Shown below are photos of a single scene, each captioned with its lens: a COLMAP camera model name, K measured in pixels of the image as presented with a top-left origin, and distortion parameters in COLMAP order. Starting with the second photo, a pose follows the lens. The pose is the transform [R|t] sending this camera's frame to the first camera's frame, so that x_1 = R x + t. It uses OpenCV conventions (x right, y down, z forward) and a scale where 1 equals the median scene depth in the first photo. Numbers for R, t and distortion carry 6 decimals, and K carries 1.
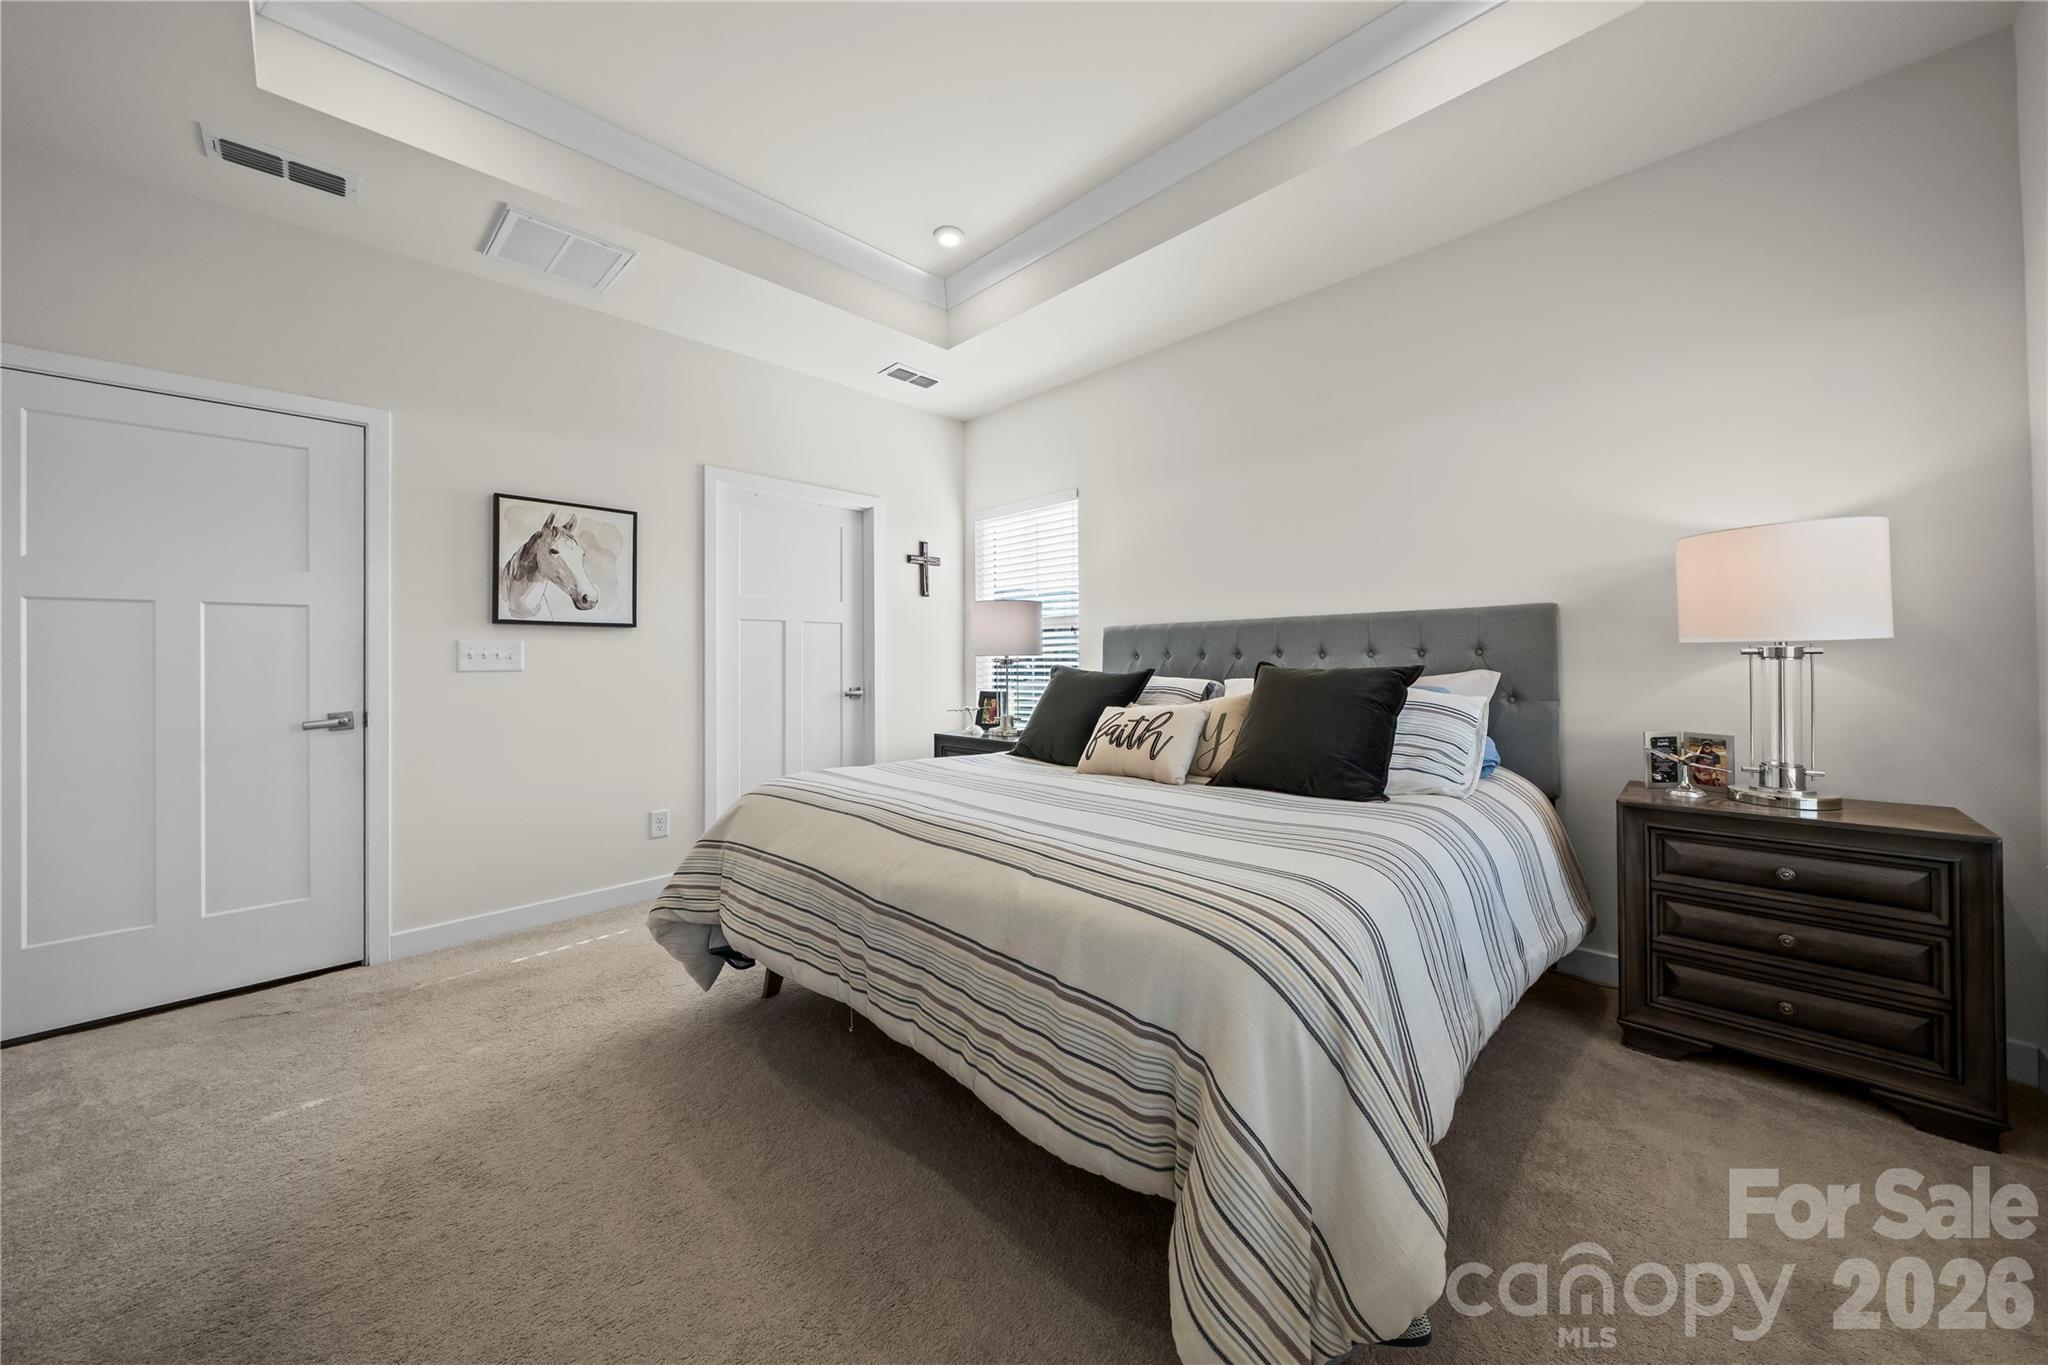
lens RADIAL K [[700.3, 0, 1020.8], [0, 700.3, 678.1], [0, 0, 1]] dist [-0.001938, -0.000113]
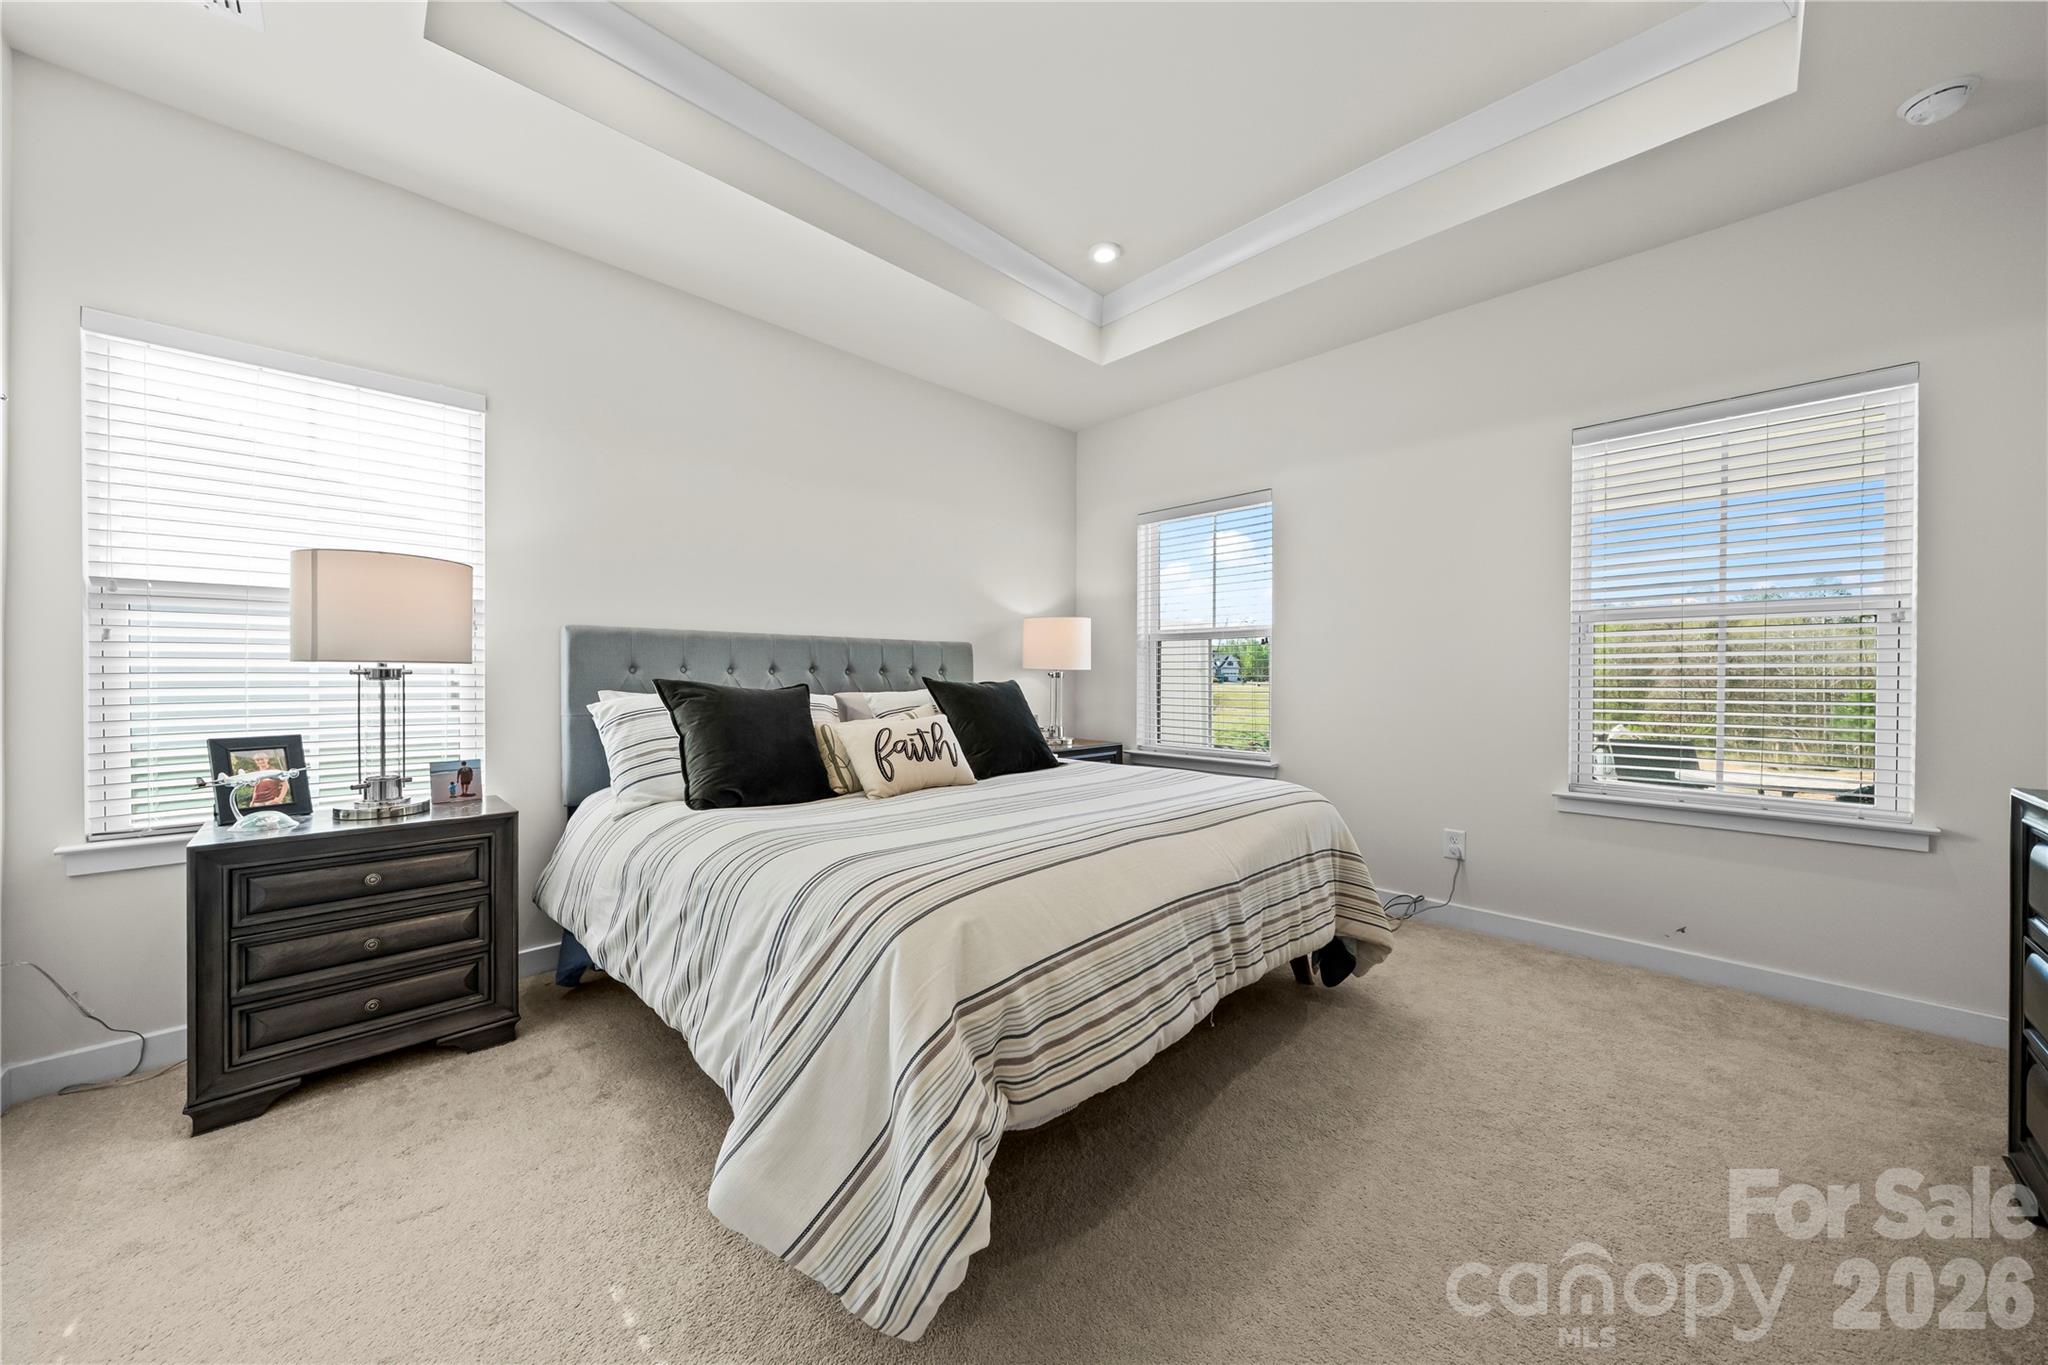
lens RADIAL K [[709.2, 0, 1015.3], [0, 709.2, 670.8], [0, 0, 1]] dist [-0.001537, -0.000031]
pose [[-0.000275, 0.018231, 0.999834, -0.649142], [0.020036, 0.999633, -0.018221, -0.006775], [-0.999799, 0.020028, -0.000640, 0.639344]]
